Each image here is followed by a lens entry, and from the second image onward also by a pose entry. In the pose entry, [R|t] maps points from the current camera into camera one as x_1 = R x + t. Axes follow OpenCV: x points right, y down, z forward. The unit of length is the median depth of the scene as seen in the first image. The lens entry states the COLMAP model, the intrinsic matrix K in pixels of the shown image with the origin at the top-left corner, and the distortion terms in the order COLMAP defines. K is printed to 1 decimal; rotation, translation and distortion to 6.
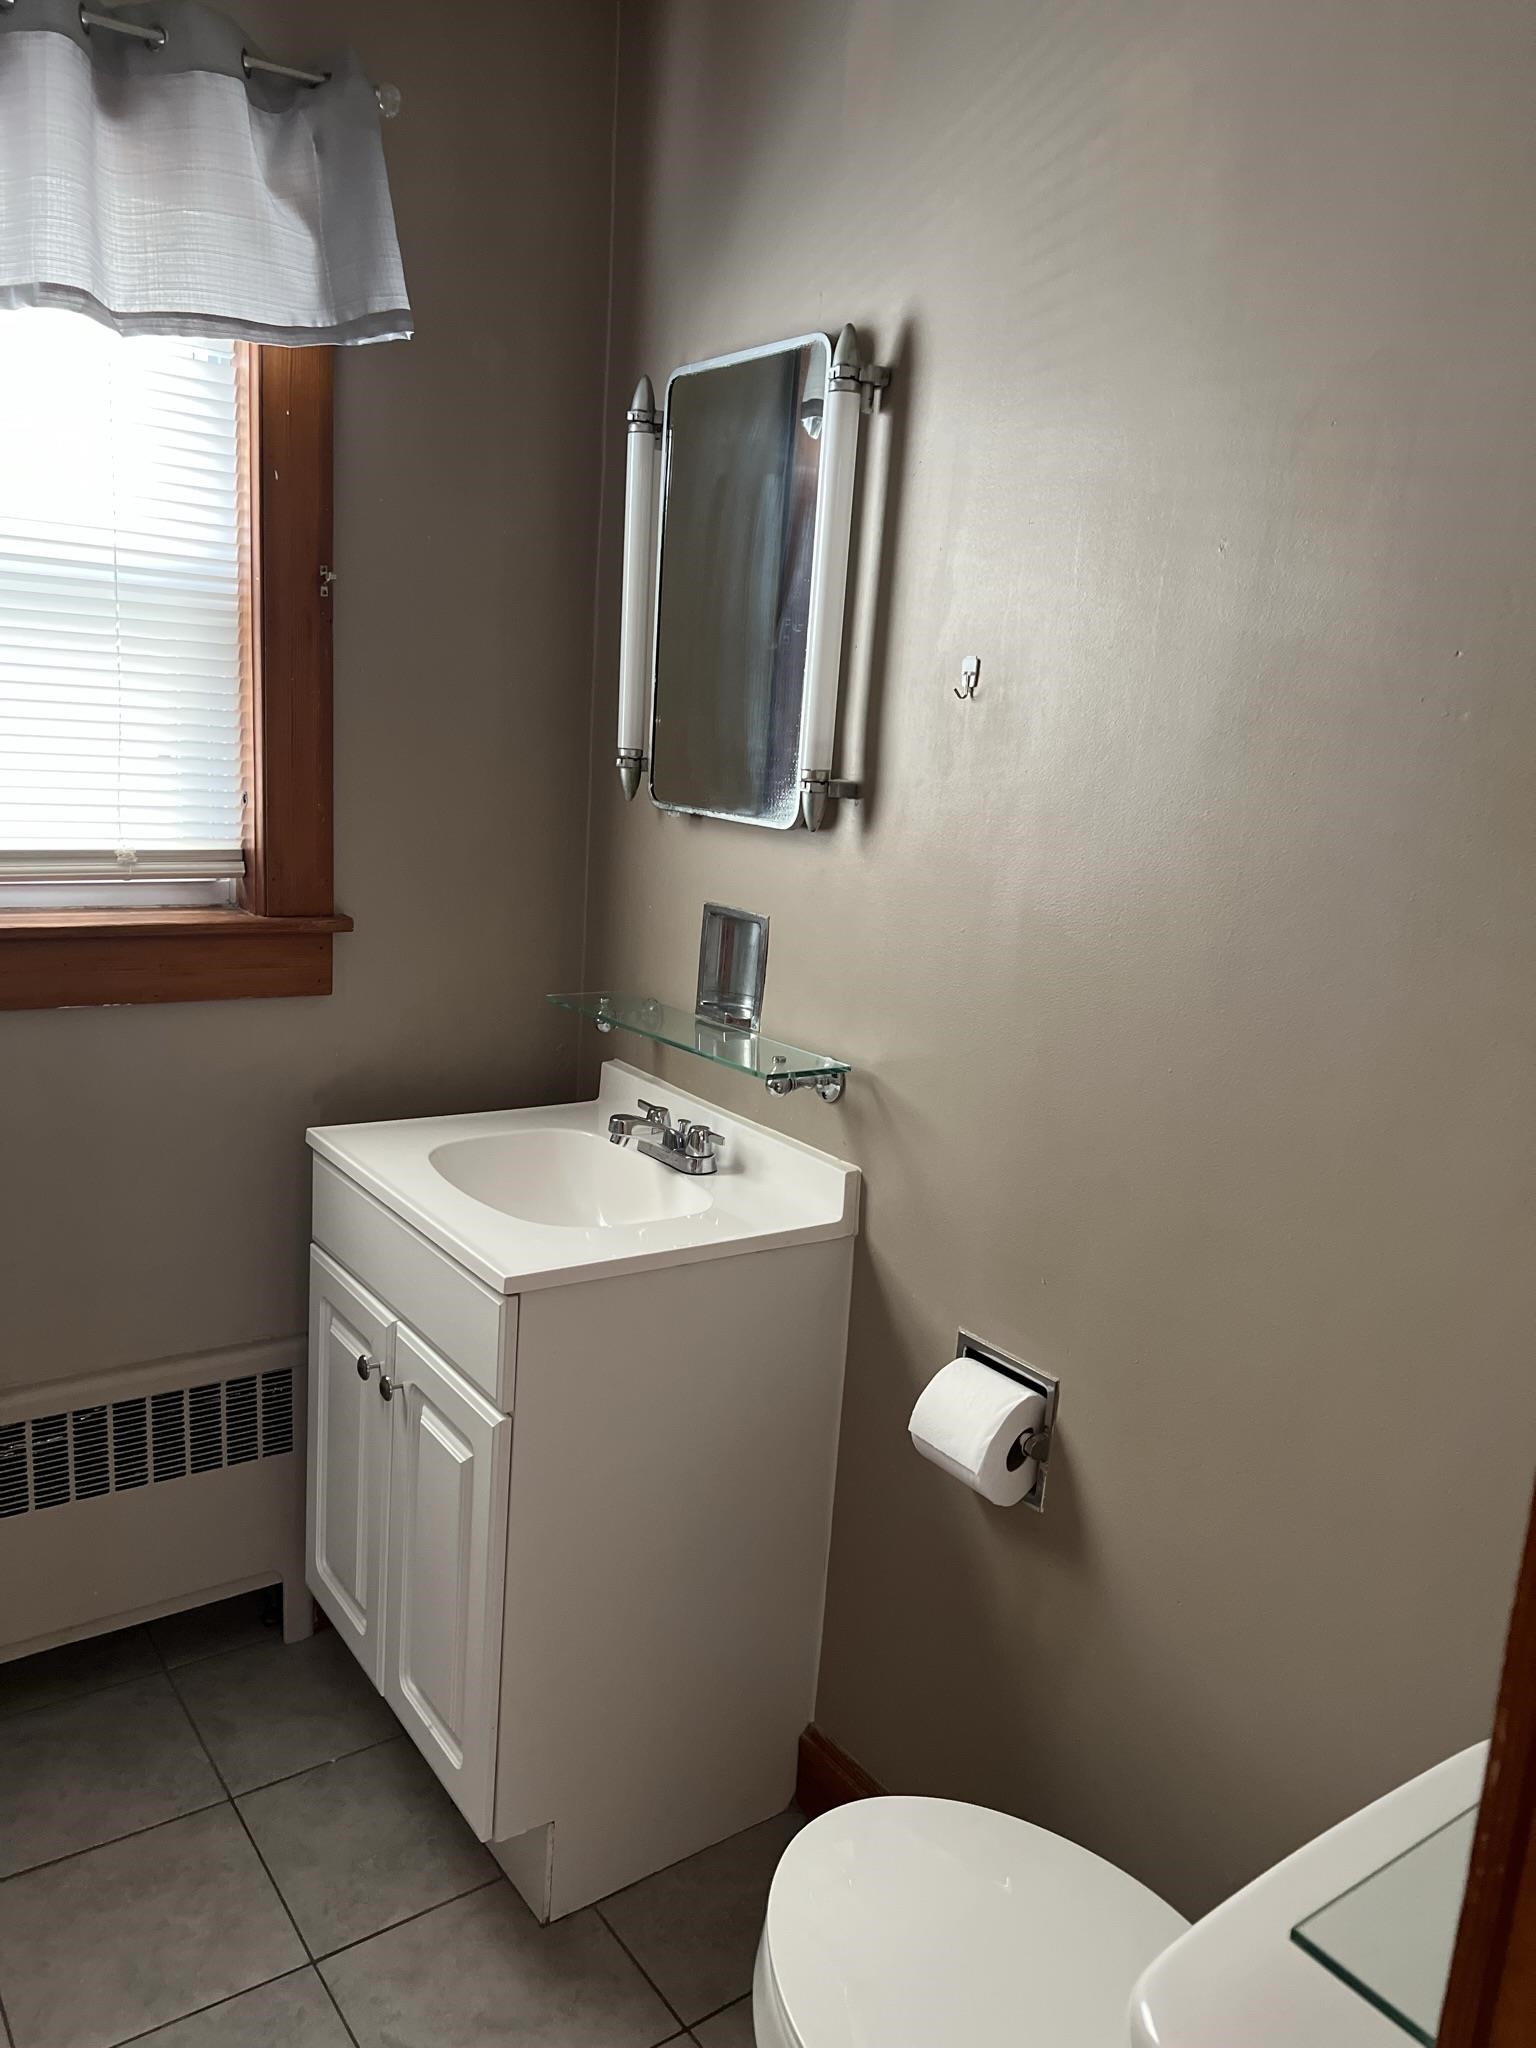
lens RADIAL K [[1530.3, 0, 770.1], [0, 1530.3, 1022.3], [0, 0, 1]] dist [-0.010742, -0.001861]
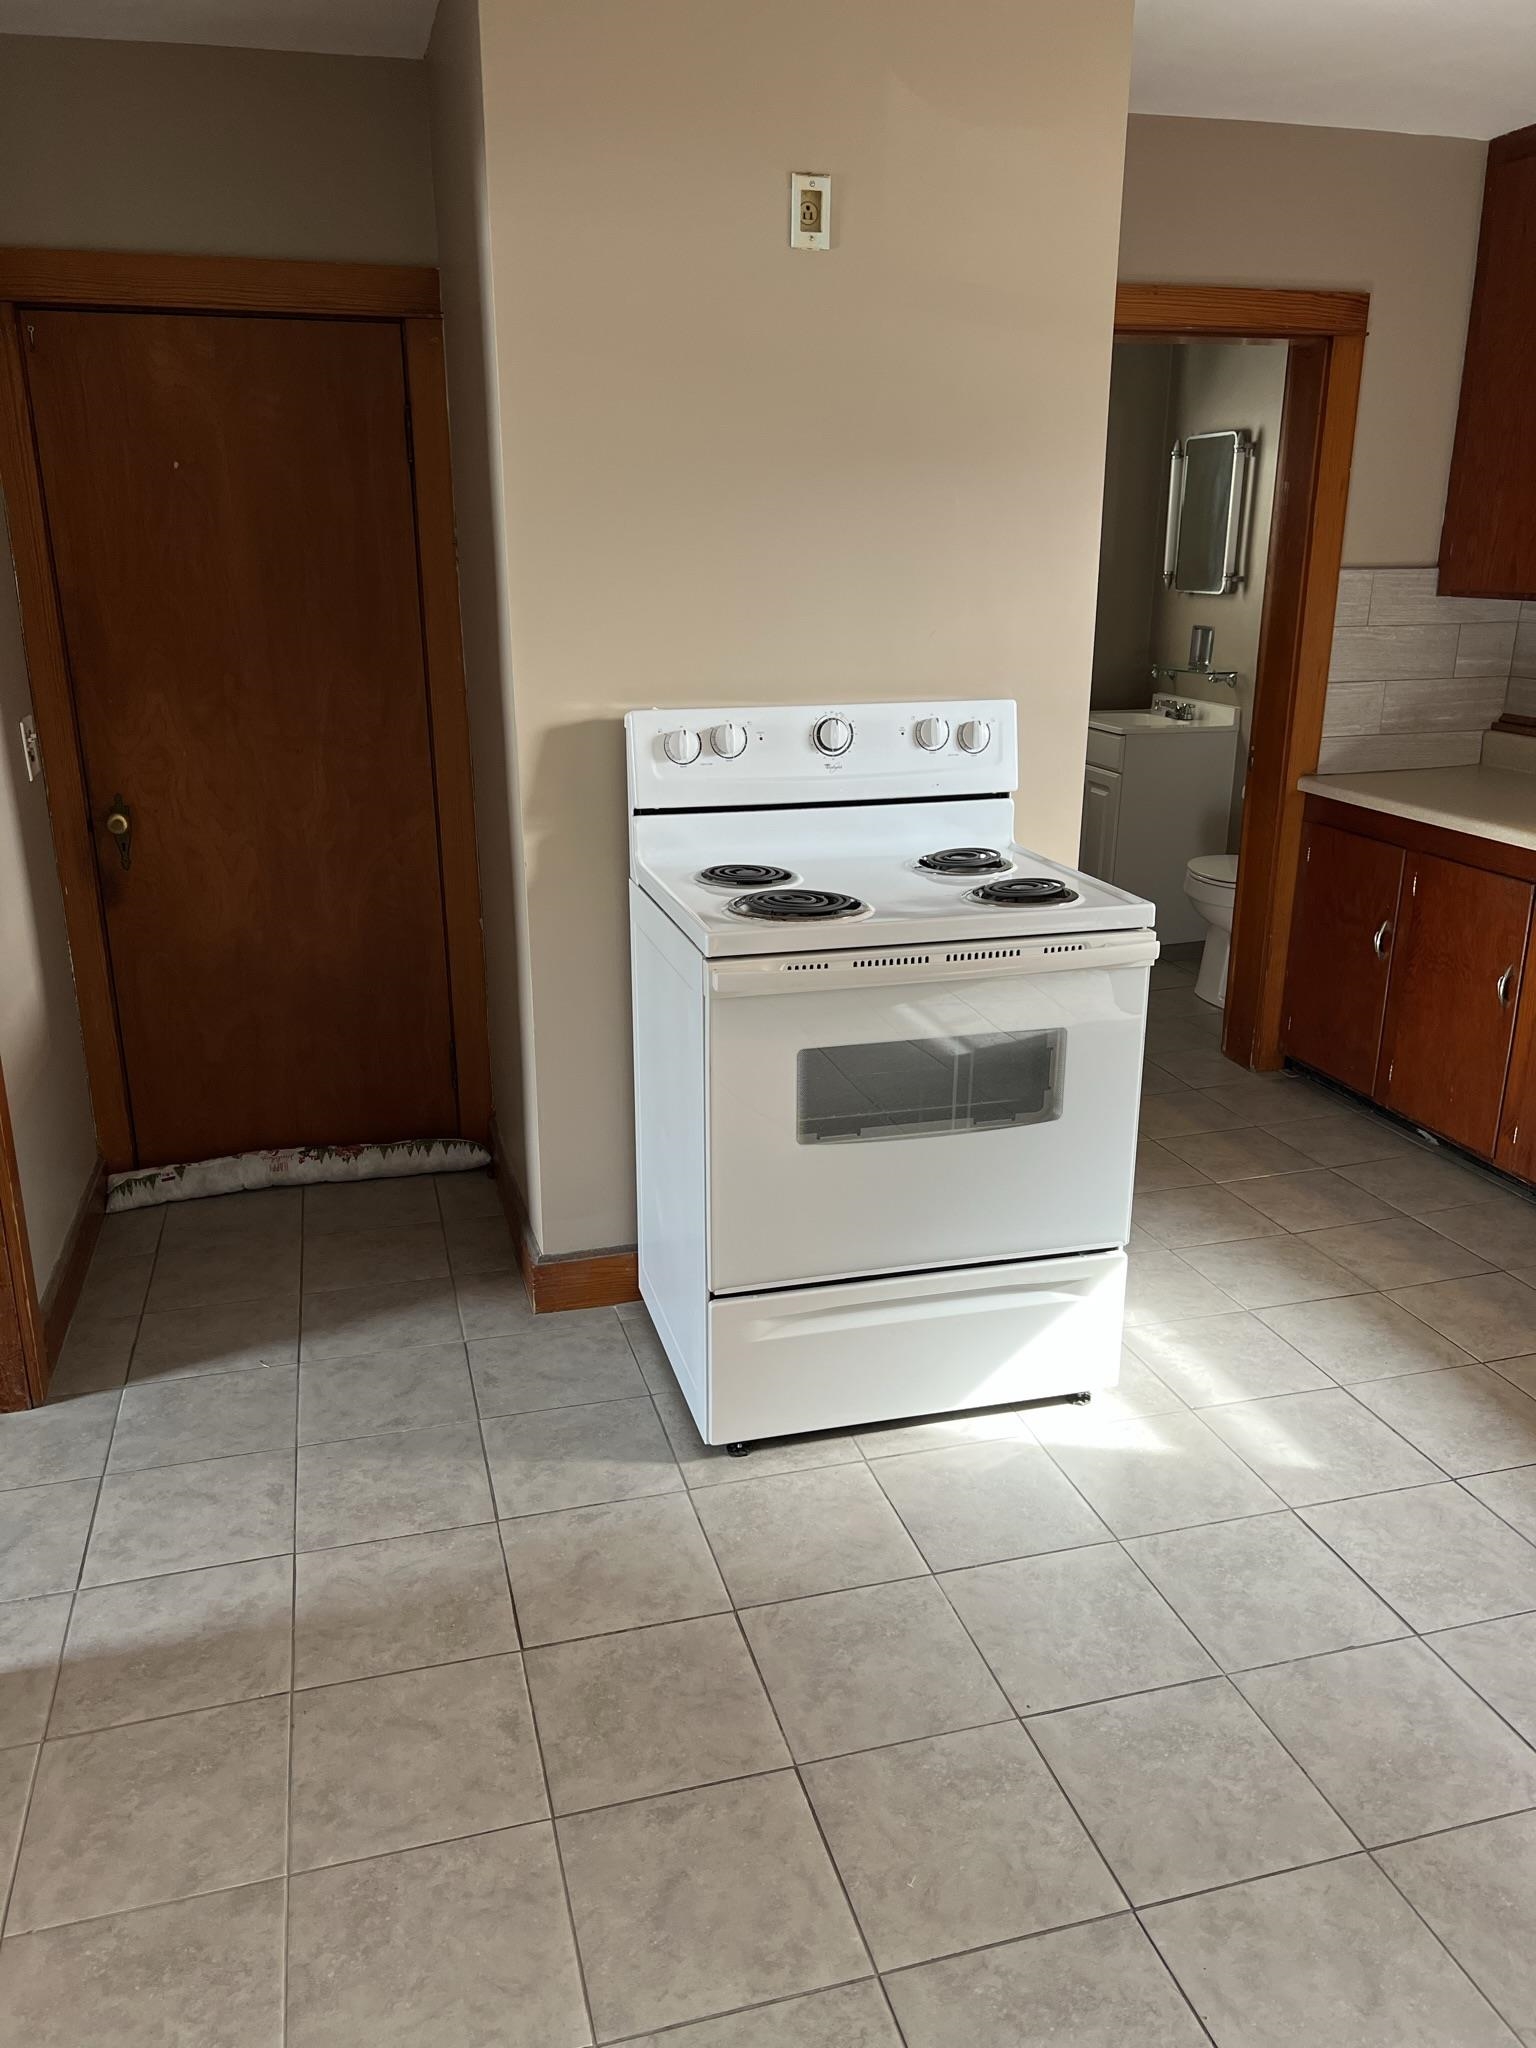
lens RADIAL K [[1530.3, 0, 767.1], [0, 1530.3, 1022.5], [0, 0, 1]] dist [-0.010742, -0.001861]
pose [[0.939161, 0.048955, -0.339971, 0.231159], [-0.020347, 0.995982, 0.087211, 0.458306], [0.342874, -0.074988, 0.936383, -2.133691]]
